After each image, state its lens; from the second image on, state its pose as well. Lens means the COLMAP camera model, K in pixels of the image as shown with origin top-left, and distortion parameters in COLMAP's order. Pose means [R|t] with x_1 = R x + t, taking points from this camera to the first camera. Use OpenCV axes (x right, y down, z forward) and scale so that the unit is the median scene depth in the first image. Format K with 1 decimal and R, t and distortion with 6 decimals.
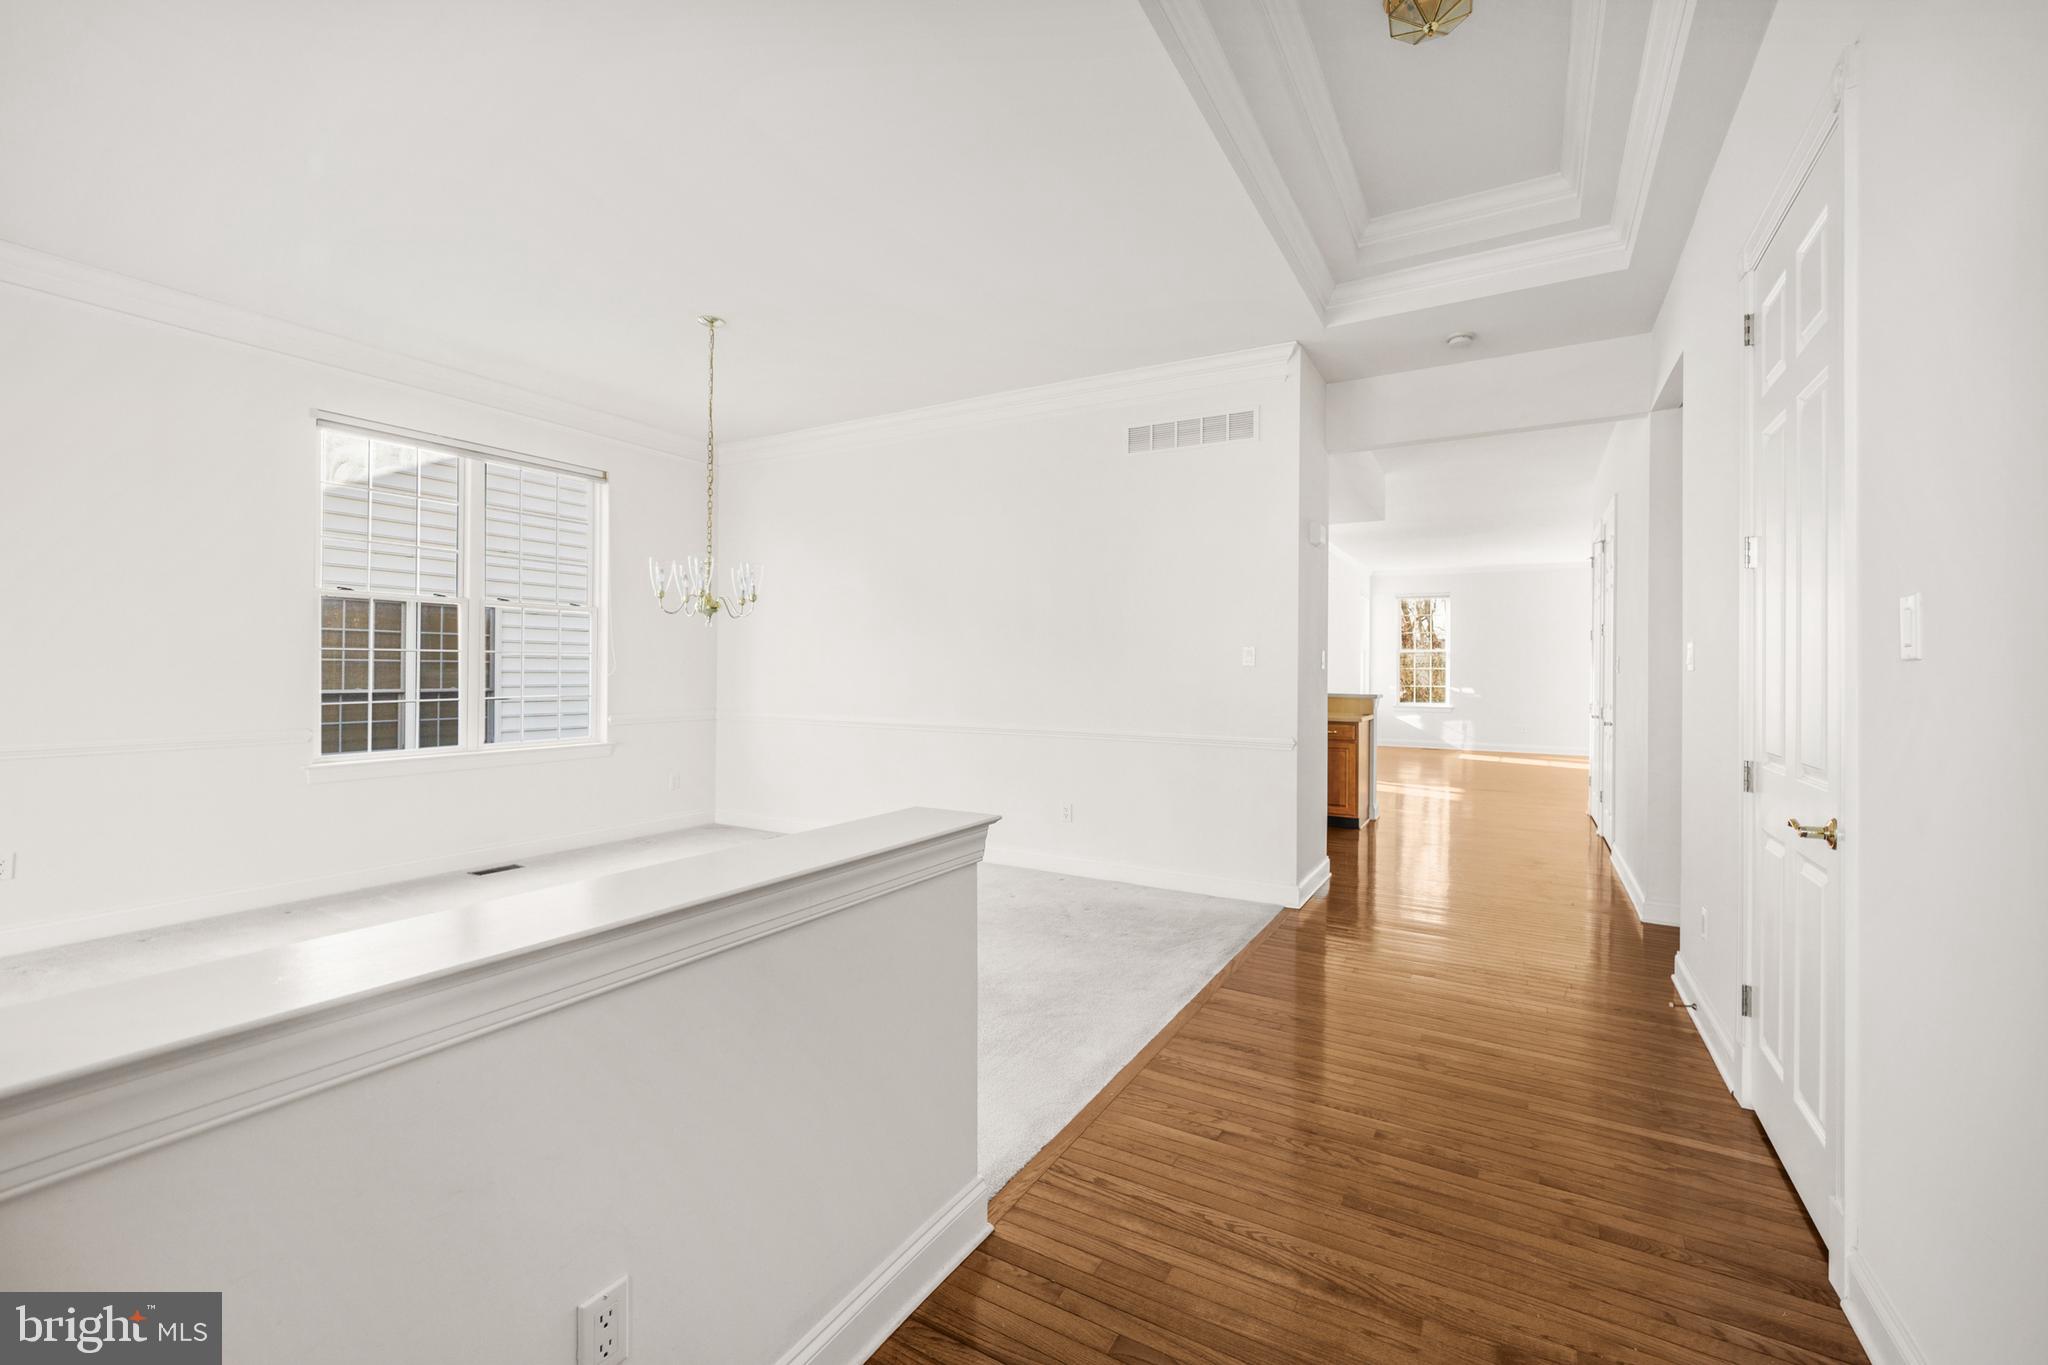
lens RADIAL K [[836.6, 0, 1027.4], [0, 836.6, 673.2], [0, 0, 1]] dist [-0.011628, 0.000422]
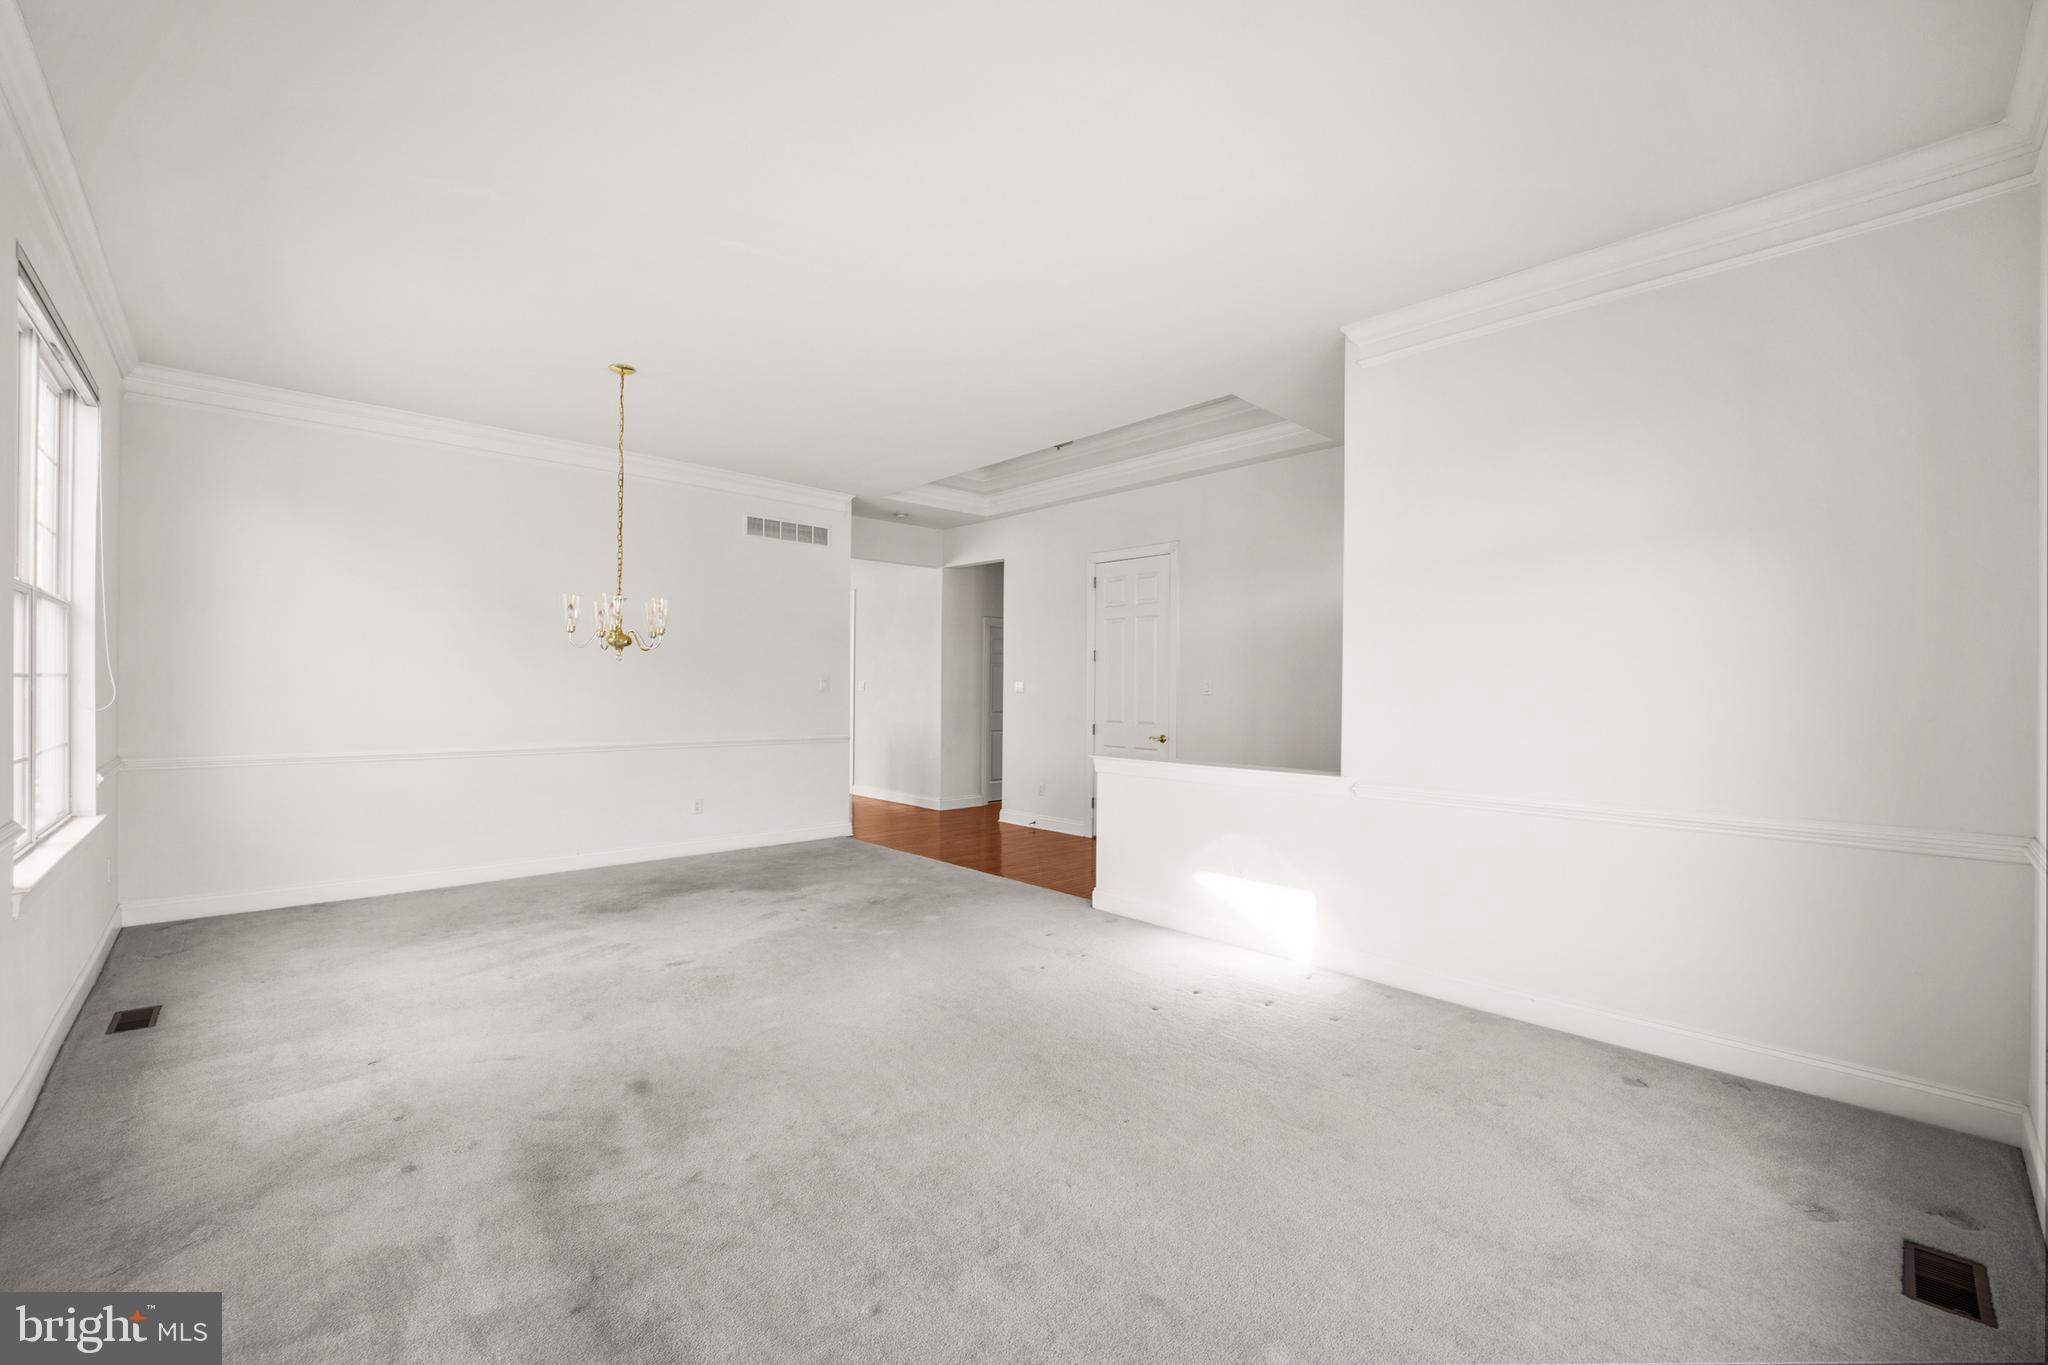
lens RADIAL K [[836.6, 0, 1024.4], [0, 836.6, 689.5], [0, 0, 1]] dist [-0.011628, 0.000422]
pose [[0.278297, -0.007995, 0.960462, -1.209415], [-0.004262, 0.999945, 0.009559, -0.028049], [-0.960486, -0.006754, 0.278248, 0.208912]]
